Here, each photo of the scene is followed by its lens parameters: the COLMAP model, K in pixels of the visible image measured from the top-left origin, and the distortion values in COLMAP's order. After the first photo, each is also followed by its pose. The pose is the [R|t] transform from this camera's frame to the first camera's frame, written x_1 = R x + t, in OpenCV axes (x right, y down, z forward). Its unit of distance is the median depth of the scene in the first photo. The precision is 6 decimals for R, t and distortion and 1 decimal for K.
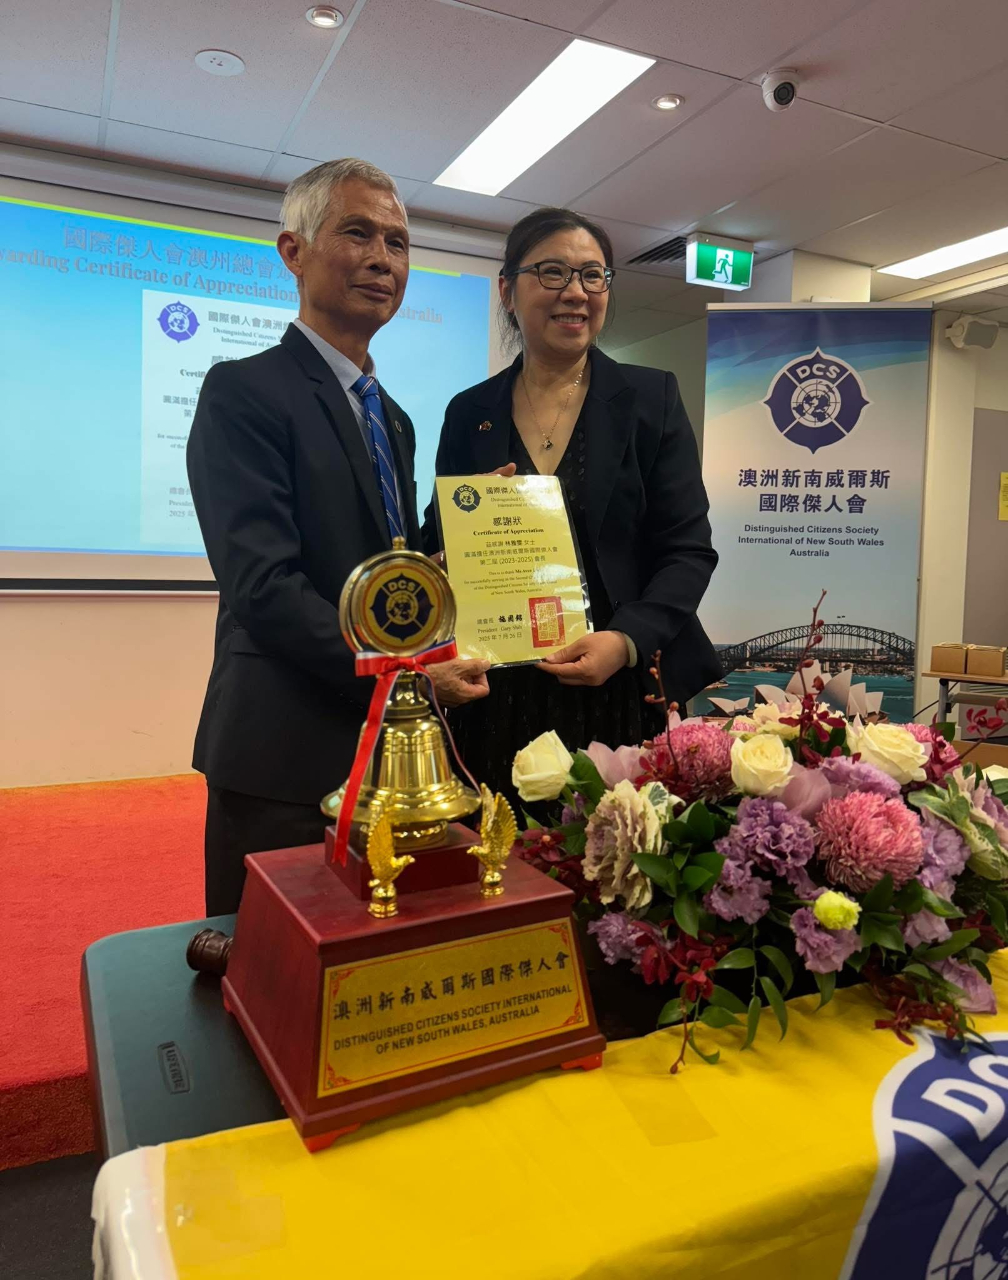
lens RADIAL K [[899.3, 0, 498.4], [0, 899.3, 627.6], [0, 0, 1]] dist [0.023708, -0.025942]
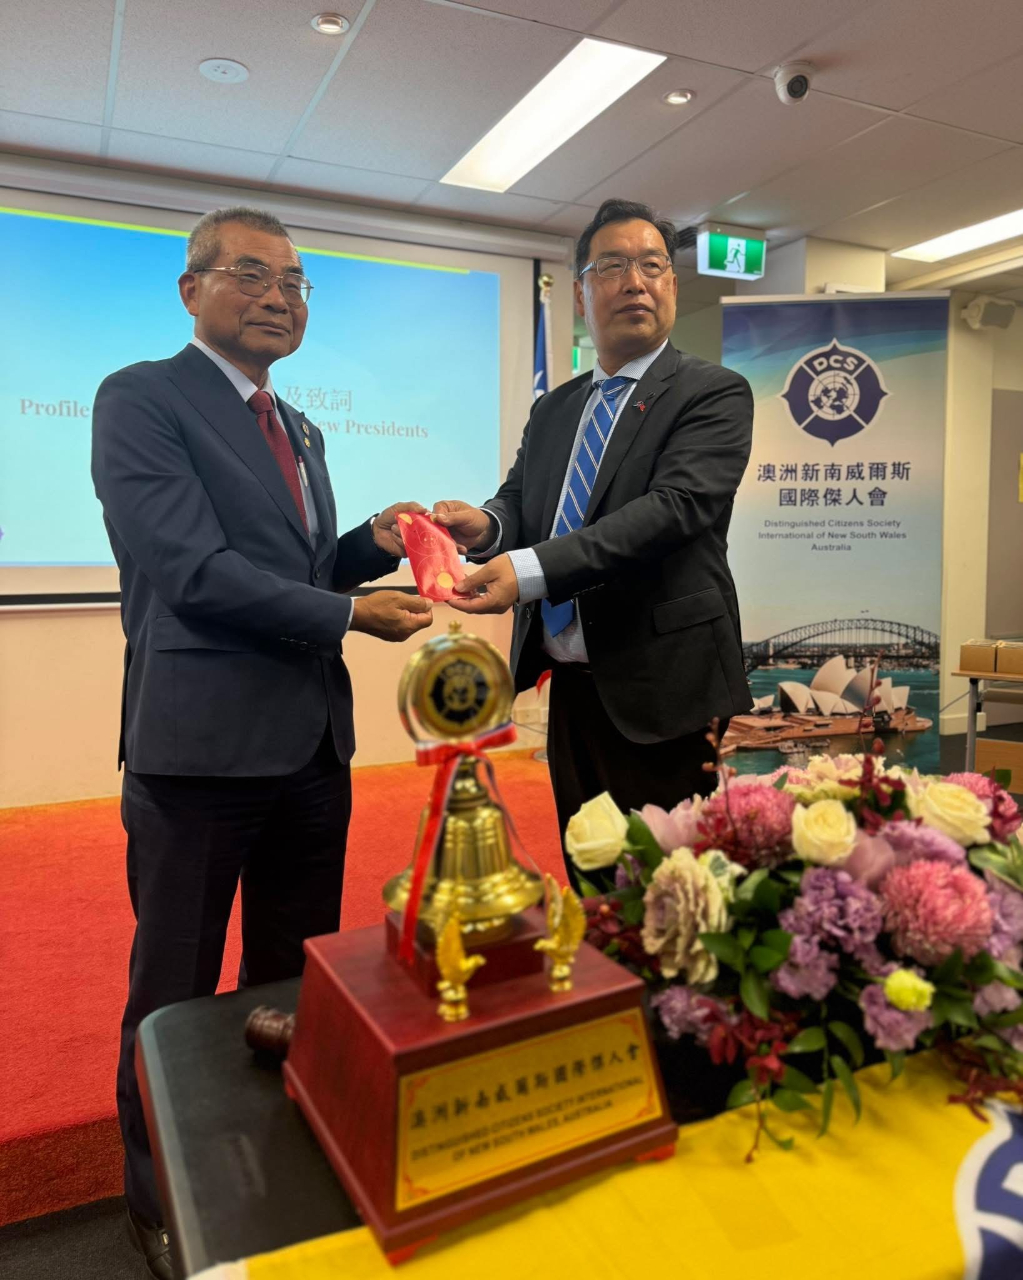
lens RADIAL K [[899.3, 0, 488.2], [0, 899.3, 592.1], [0, 0, 1]] dist [0.023708, -0.025942]
pose [[0.999620, -0.026640, -0.007083, -0.059289], [0.026733, 0.999553, 0.013397, -0.132371], [0.006723, -0.013581, 0.999885, 0.014786]]
